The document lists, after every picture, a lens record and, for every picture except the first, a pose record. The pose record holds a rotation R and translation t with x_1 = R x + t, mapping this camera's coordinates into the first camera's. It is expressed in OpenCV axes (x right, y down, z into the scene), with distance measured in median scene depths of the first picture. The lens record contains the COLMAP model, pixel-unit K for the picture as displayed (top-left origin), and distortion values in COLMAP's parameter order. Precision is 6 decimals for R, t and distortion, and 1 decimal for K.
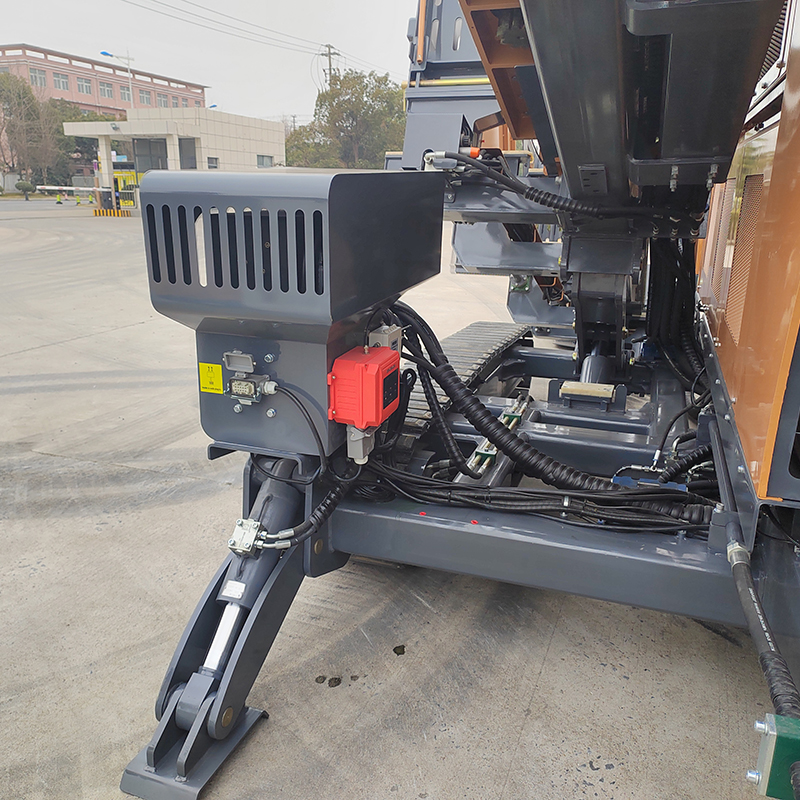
lens RADIAL K [[720.3, 0, 400.0], [0, 720.3, 400.0], [0, 0, 1]] dist [0.049043, -0.043373]
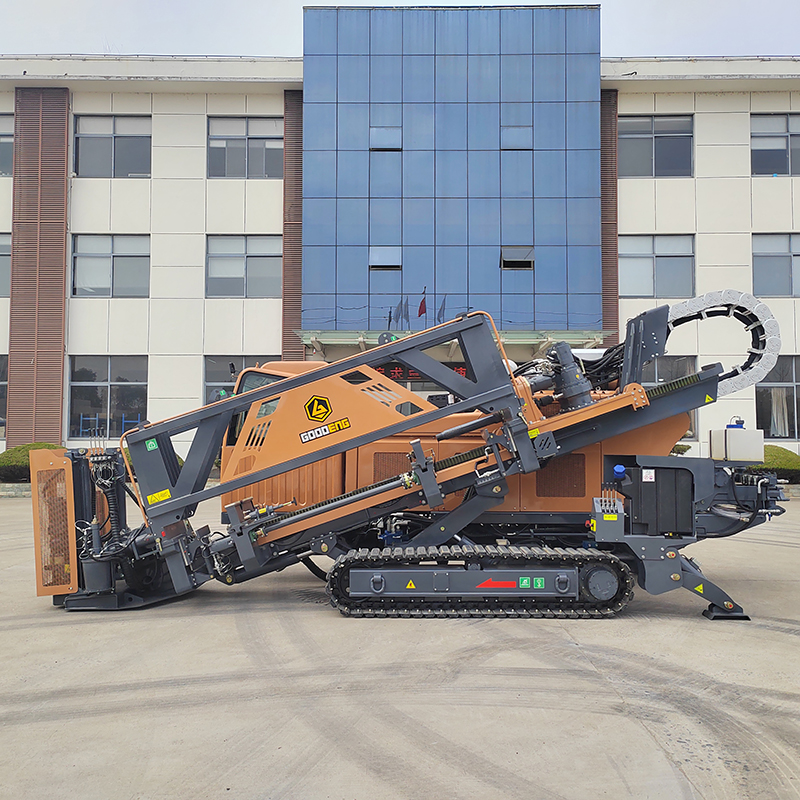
lens RADIAL K [[720.3, 0, 400.0], [0, 720.3, 400.0], [0, 0, 1]] dist [0.049043, -0.043373]
pose [[-0.329790, 0.040637, 0.943179, -1.535345], [0.258582, 0.964753, 0.048848, -0.545618], [-0.907950, 0.259999, -0.328674, 1.633723]]
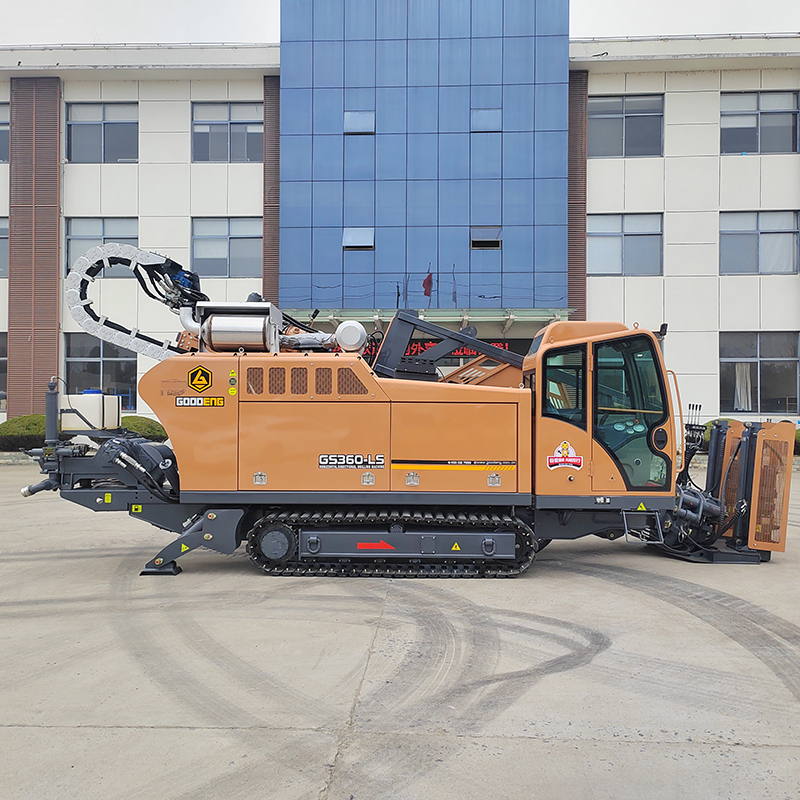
lens RADIAL K [[720.3, 0, 400.0], [0, 720.3, 400.0], [0, 0, 1]] dist [0.049043, -0.043373]
pose [[-0.290816, 0.008154, 0.956744, -1.932288], [0.259762, 0.963077, 0.070750, -0.434998], [-0.920842, 0.269101, -0.282196, 1.300841]]
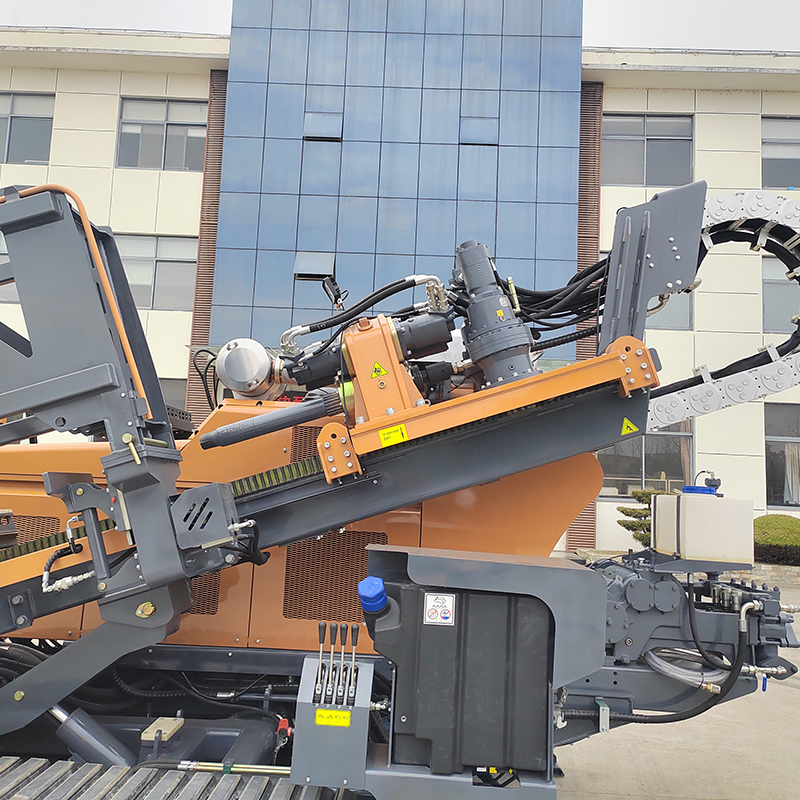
lens RADIAL K [[720.3, 0, 400.0], [0, 720.3, 400.0], [0, 0, 1]] dist [0.049043, -0.043373]
pose [[-0.314997, 0.088777, 0.944932, -0.734097], [0.218406, 0.975676, -0.018859, -0.318789], [-0.923621, 0.200439, -0.326724, 0.791163]]
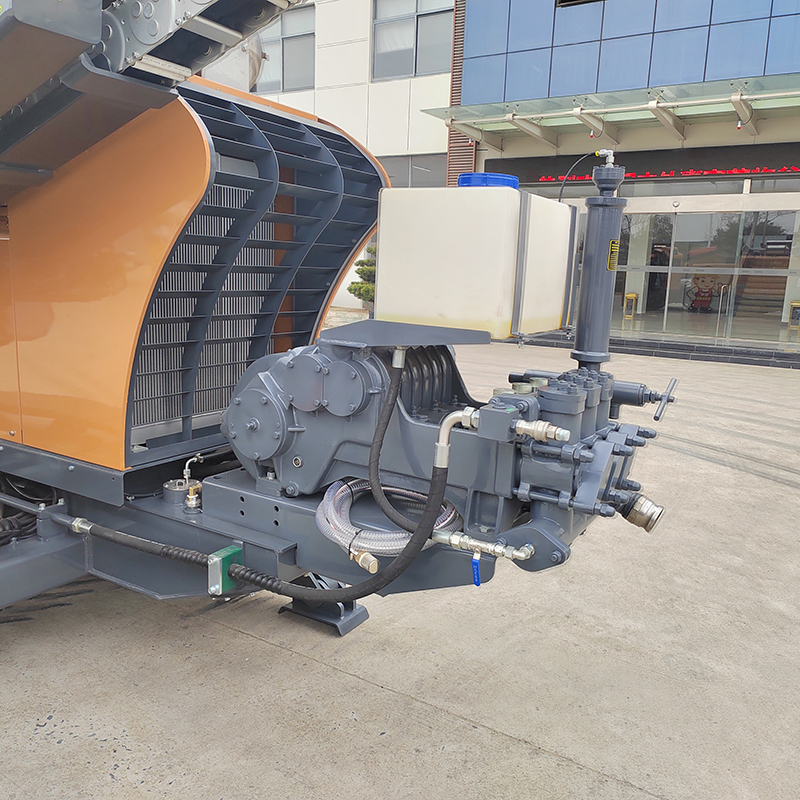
lens RADIAL K [[720.3, 0, 400.0], [0, 720.3, 400.0], [0, 0, 1]] dist [0.049043, -0.043373]
pose [[0.209851, -0.181067, 0.960821, -0.363281], [0.240645, 0.962038, 0.128737, -0.031888], [-0.947656, 0.204202, 0.245457, -0.018140]]
